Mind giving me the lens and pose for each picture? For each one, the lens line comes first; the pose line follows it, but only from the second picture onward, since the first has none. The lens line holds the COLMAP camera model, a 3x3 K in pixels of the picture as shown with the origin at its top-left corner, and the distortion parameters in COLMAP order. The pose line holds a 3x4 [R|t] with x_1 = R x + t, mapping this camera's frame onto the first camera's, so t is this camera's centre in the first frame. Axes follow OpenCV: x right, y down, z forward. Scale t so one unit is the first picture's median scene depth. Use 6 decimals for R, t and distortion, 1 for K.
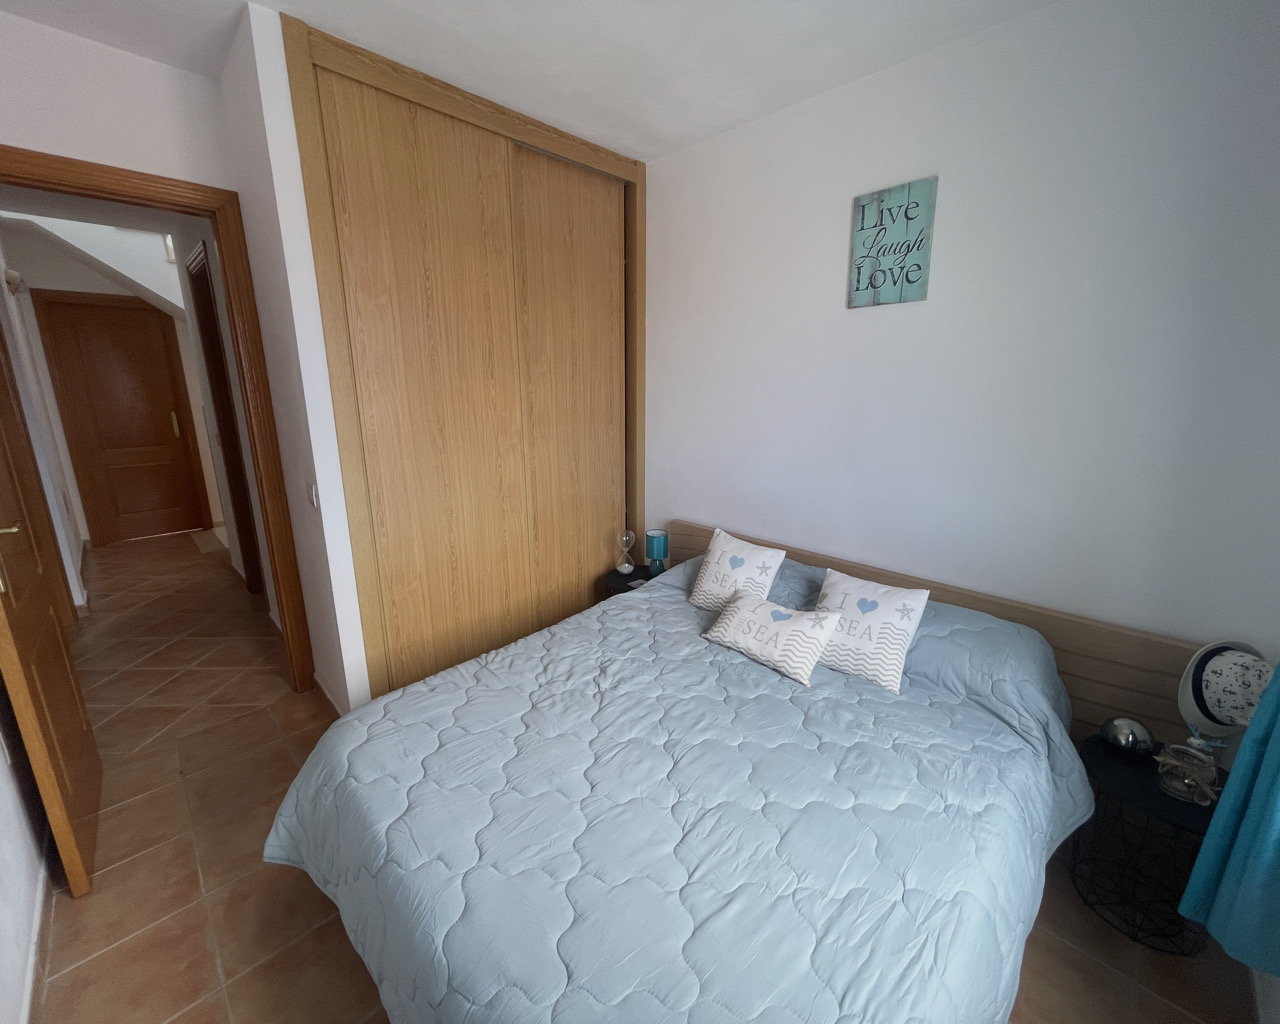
lens RADIAL K [[517.1, 0, 636.0], [0, 517.1, 501.3], [0, 0, 1]] dist [-0.003044, 0.001212]
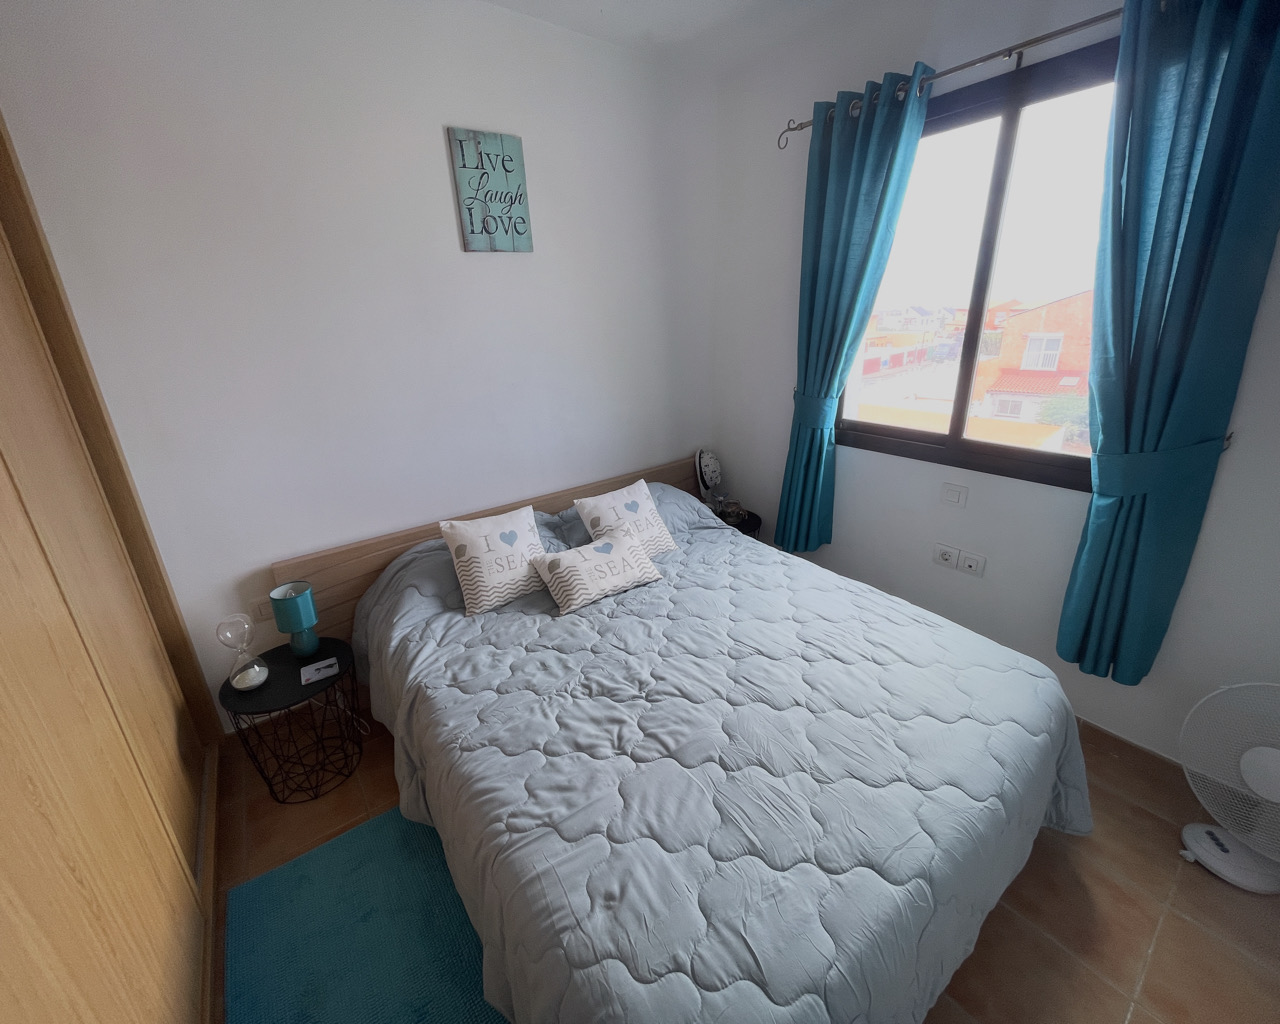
lens RADIAL K [[517.1, 0, 636.0], [0, 517.1, 501.3], [0, 0, 1]] dist [-0.003044, 0.001212]
pose [[0.144779, -0.334847, 0.931084, -0.635008], [0.274825, 0.917581, 0.287257, -0.148221], [-0.950532, 0.214296, 0.224871, 0.631748]]
